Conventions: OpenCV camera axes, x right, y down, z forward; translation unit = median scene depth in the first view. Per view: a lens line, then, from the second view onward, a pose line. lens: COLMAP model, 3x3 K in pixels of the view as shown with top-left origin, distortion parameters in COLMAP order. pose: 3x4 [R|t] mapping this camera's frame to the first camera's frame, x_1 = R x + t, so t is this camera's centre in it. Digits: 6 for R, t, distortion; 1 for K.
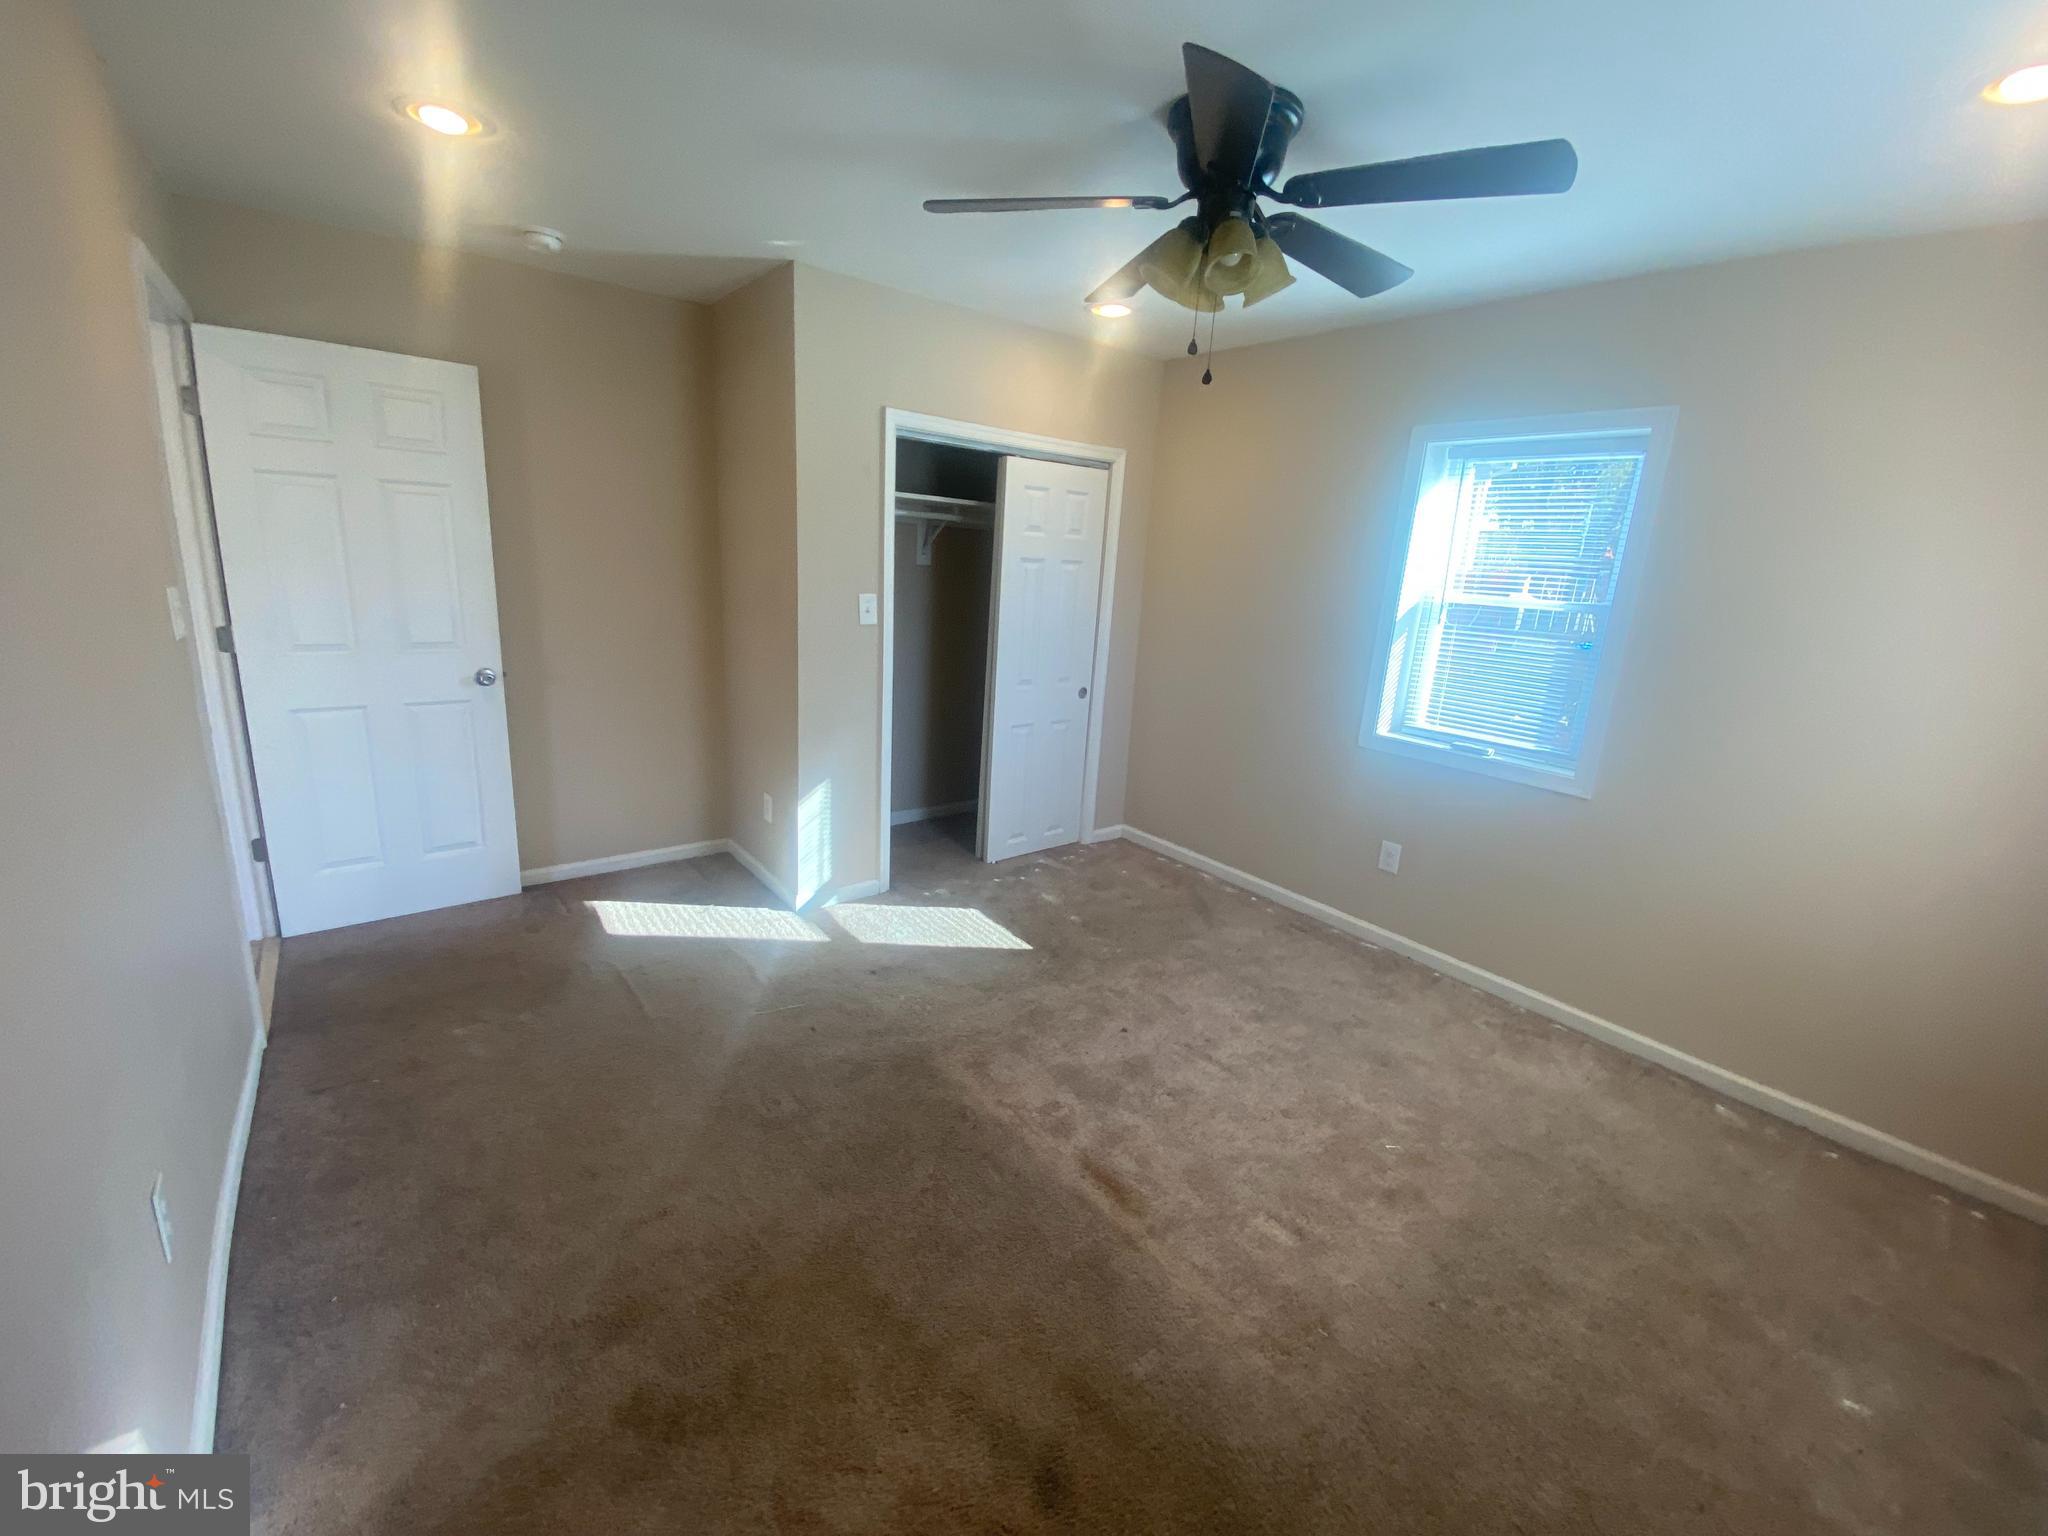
lens RADIAL K [[822.7, 0, 1018.9], [0, 822.7, 775.1], [0, 0, 1]] dist [-0.000660, -0.000330]
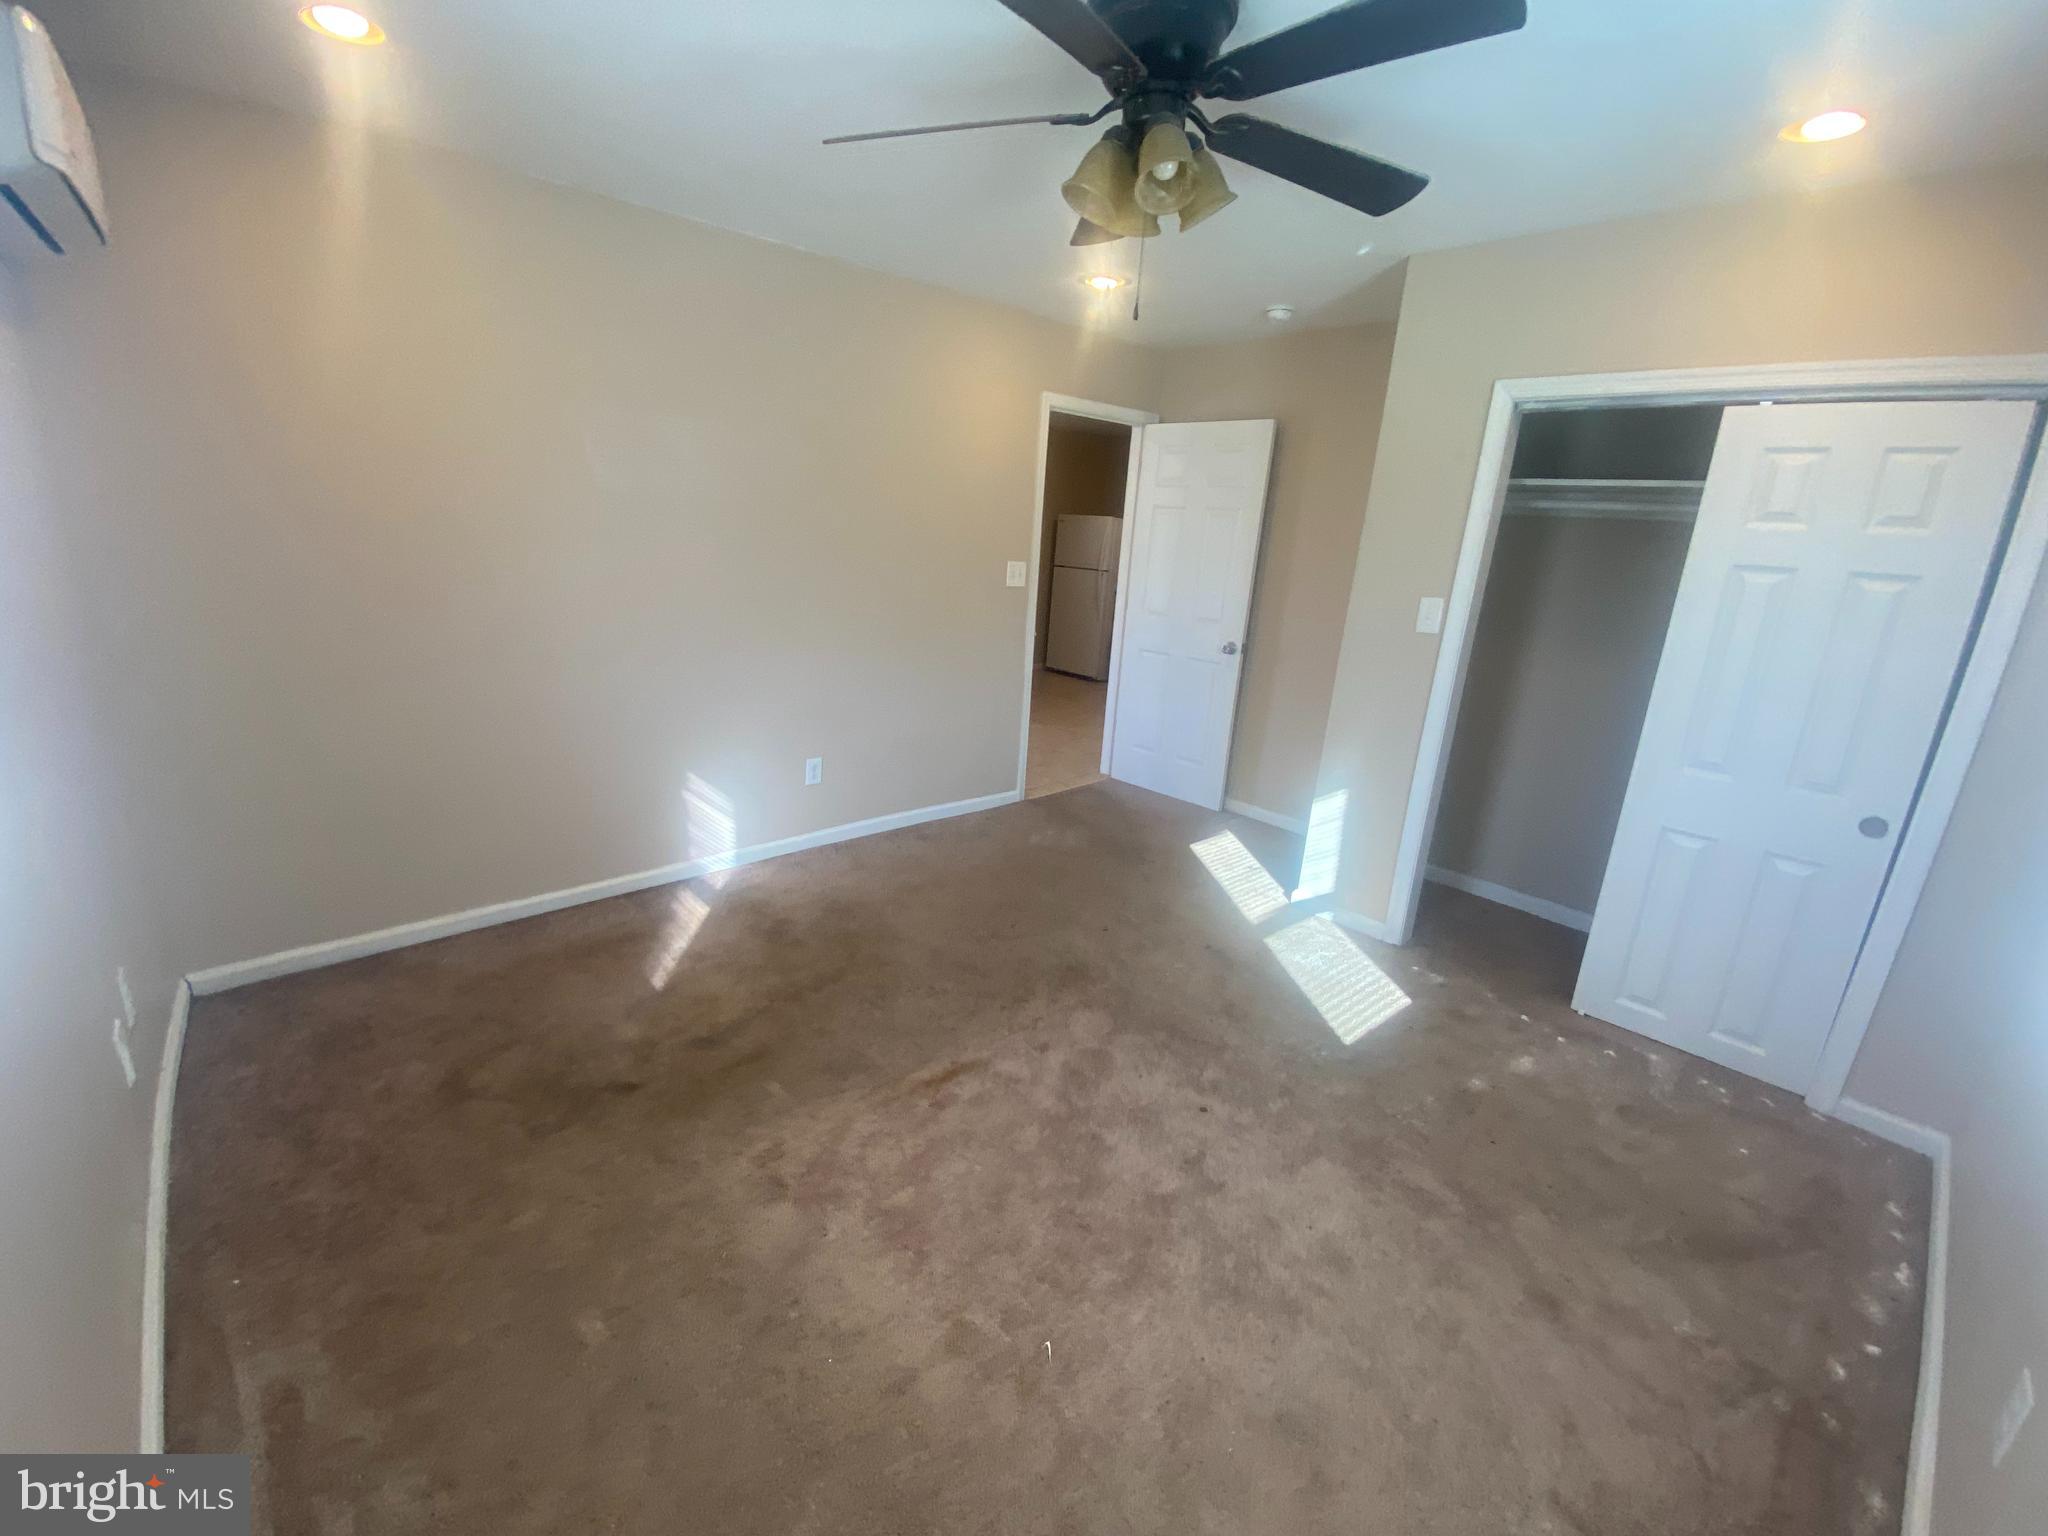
lens RADIAL K [[822.7, 0, 1018.9], [0, 822.7, 775.1], [0, 0, 1]] dist [-0.000660, -0.000330]
pose [[0.082395, 0.237981, -0.967769, 0.674848], [-0.310457, 0.928880, 0.201986, -0.085581], [0.947010, 0.283808, 0.150418, 0.499373]]
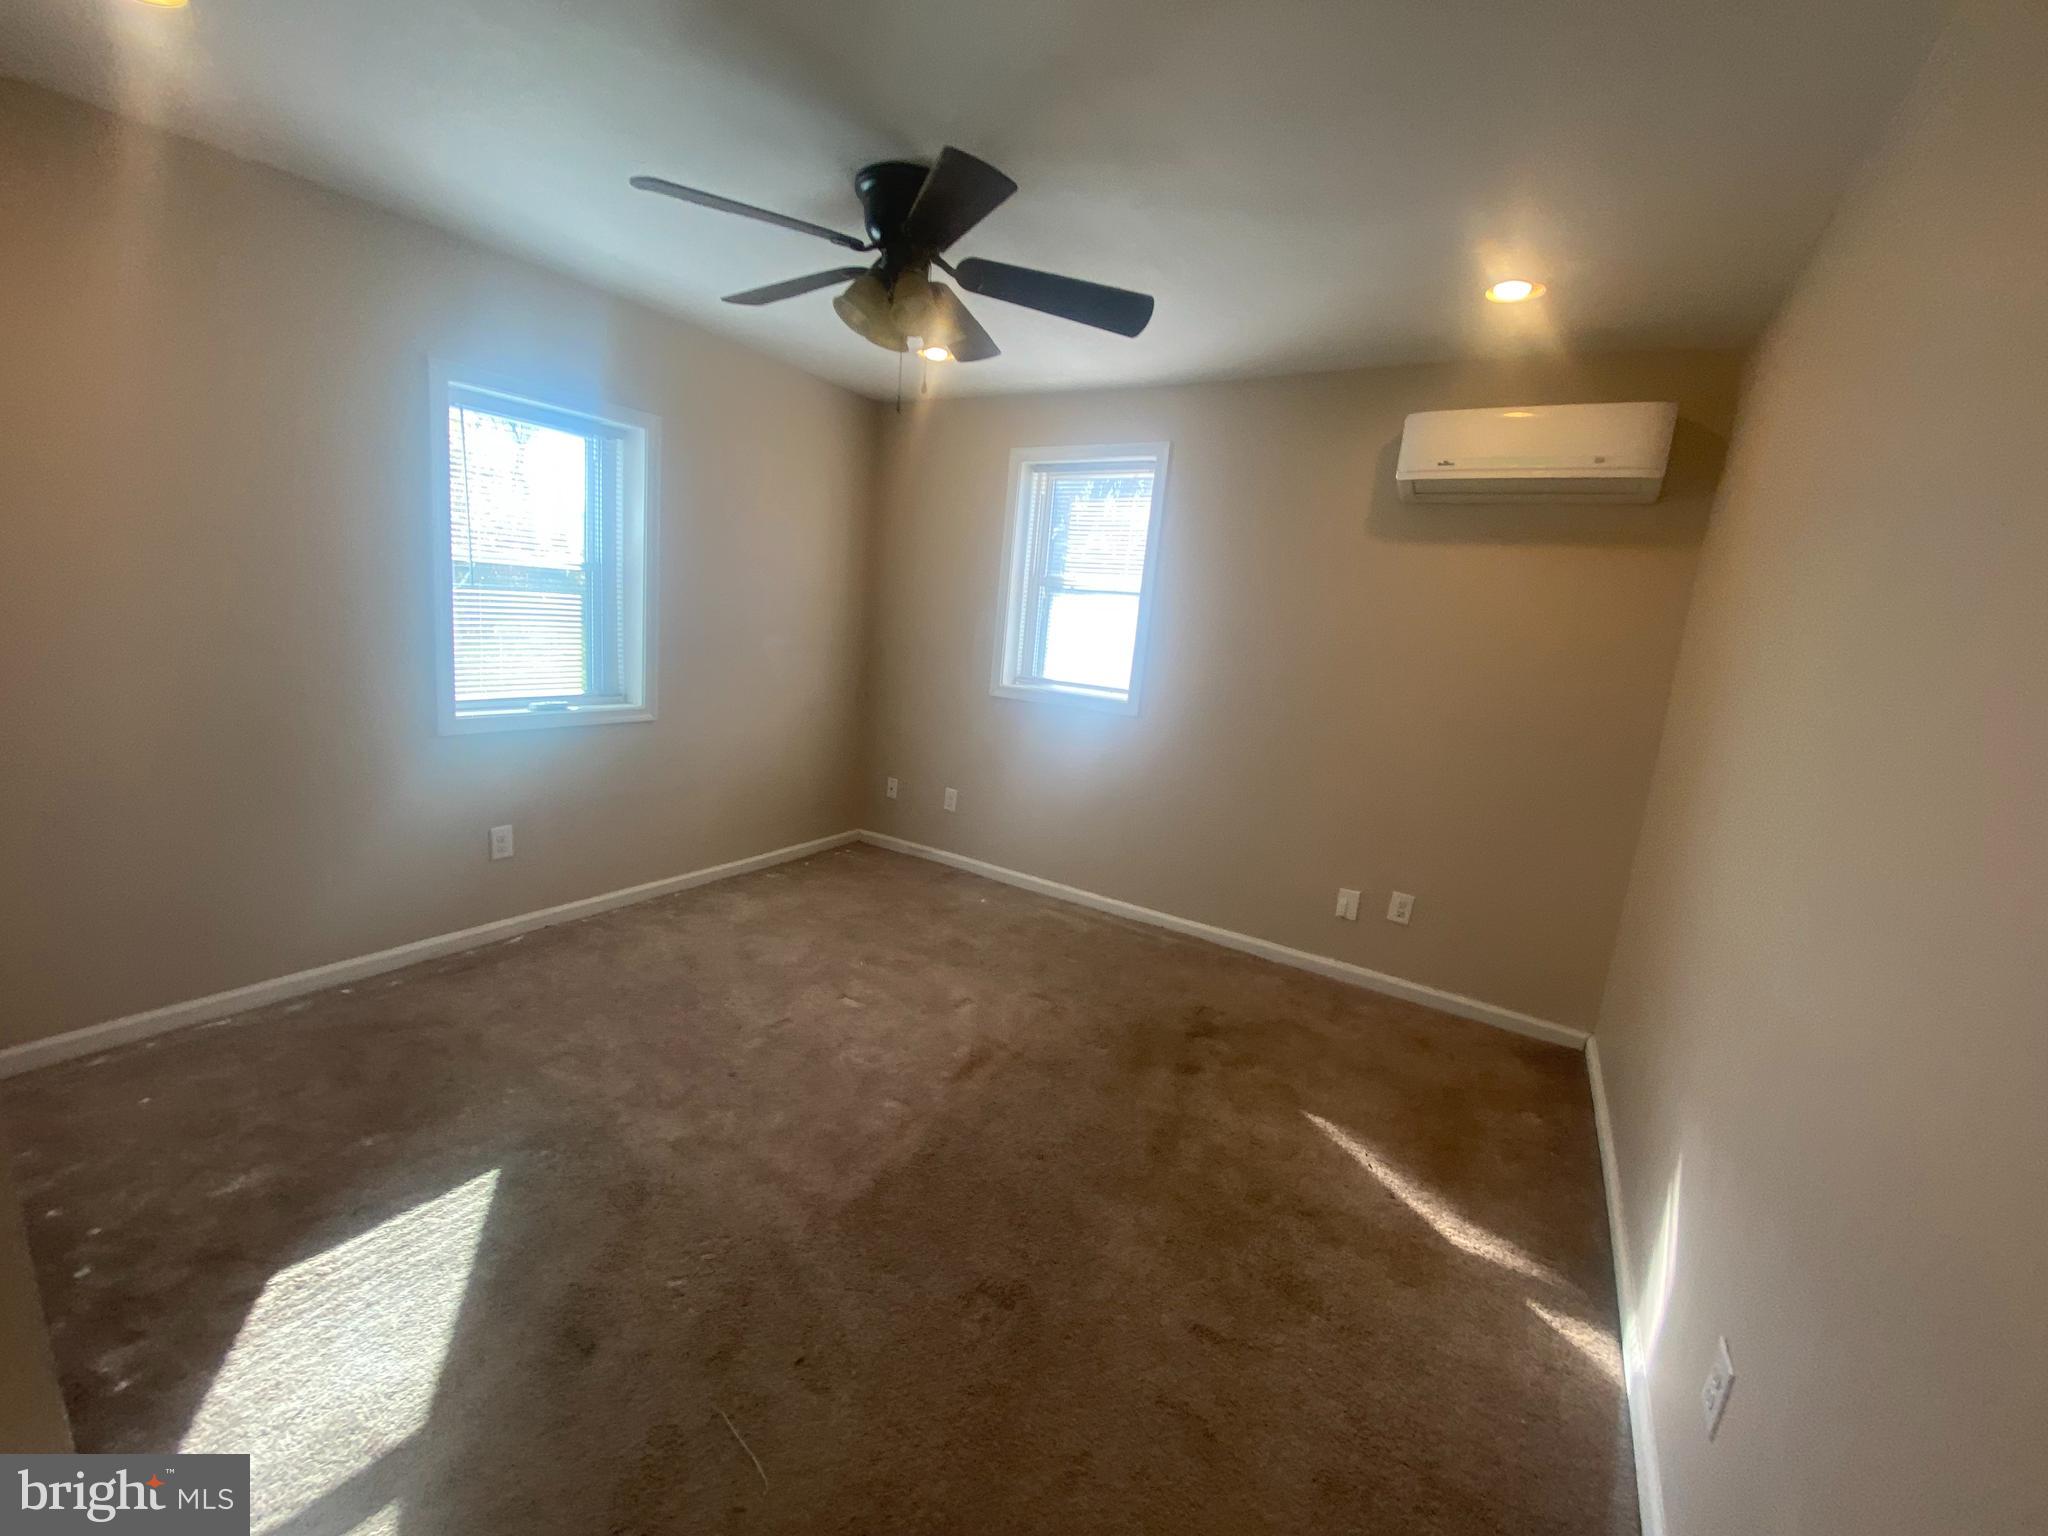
lens RADIAL K [[833.5, 0, 1025.1], [0, 833.5, 760.5], [0, 0, 1]] dist [0.001300, -0.000092]
pose [[-0.355146, -0.255118, 0.899326, -0.584832], [0.137282, 0.937376, 0.320124, -0.208564], [-0.924676, 0.237152, -0.297882, 0.736380]]
